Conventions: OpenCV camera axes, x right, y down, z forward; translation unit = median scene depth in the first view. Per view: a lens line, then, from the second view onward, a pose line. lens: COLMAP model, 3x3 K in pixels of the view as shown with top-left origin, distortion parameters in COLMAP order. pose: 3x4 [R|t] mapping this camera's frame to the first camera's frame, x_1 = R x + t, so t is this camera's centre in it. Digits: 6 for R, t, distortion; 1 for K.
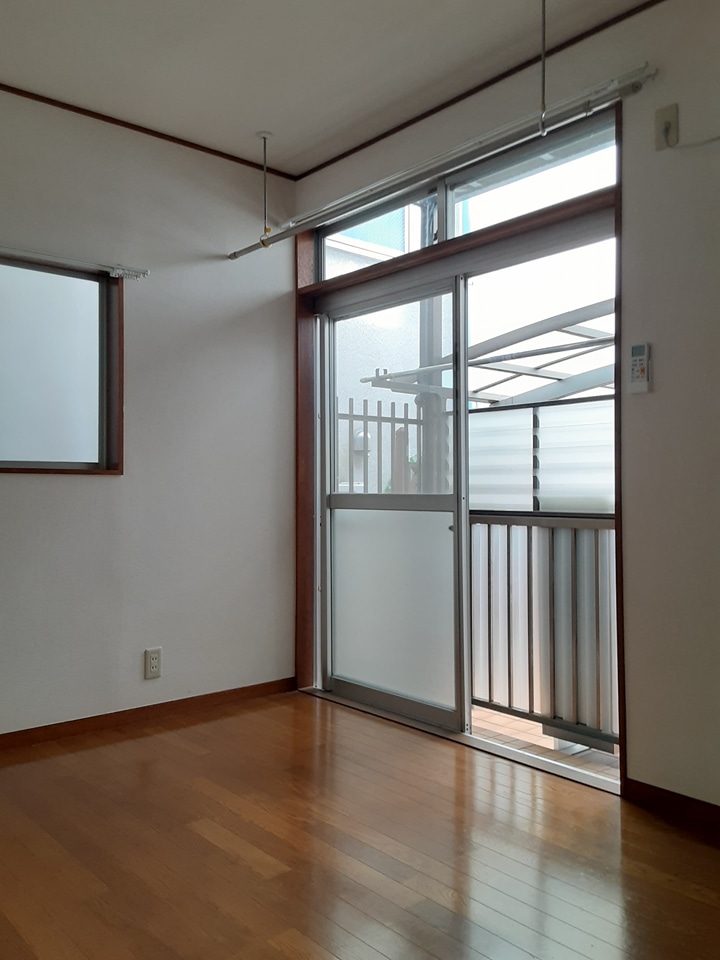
lens RADIAL K [[790.6, 0, 361.8], [0, 790.6, 478.4], [0, 0, 1]] dist [0.083558, -0.073903]
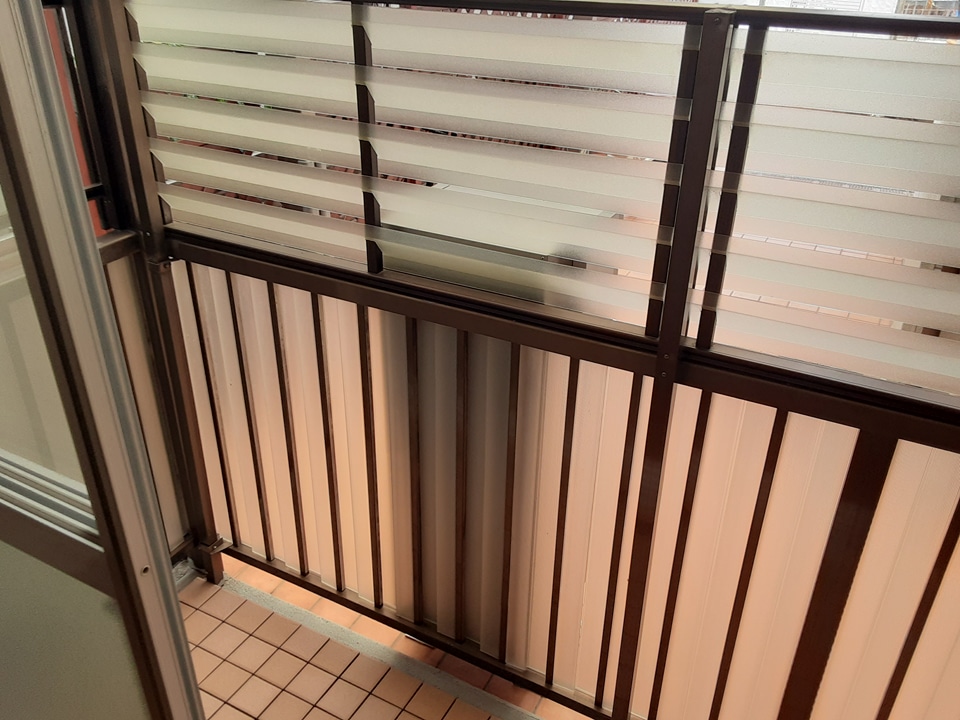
lens RADIAL K [[790.6, 0, 480.4], [0, 790.6, 355.8], [0, 0, 1]] dist [0.083558, -0.073903]
pose [[0.940148, -0.143659, 0.309005, 0.134950], [-0.022614, 0.878492, 0.477221, -0.123367], [-0.340015, -0.455646, 0.822664, 0.611052]]
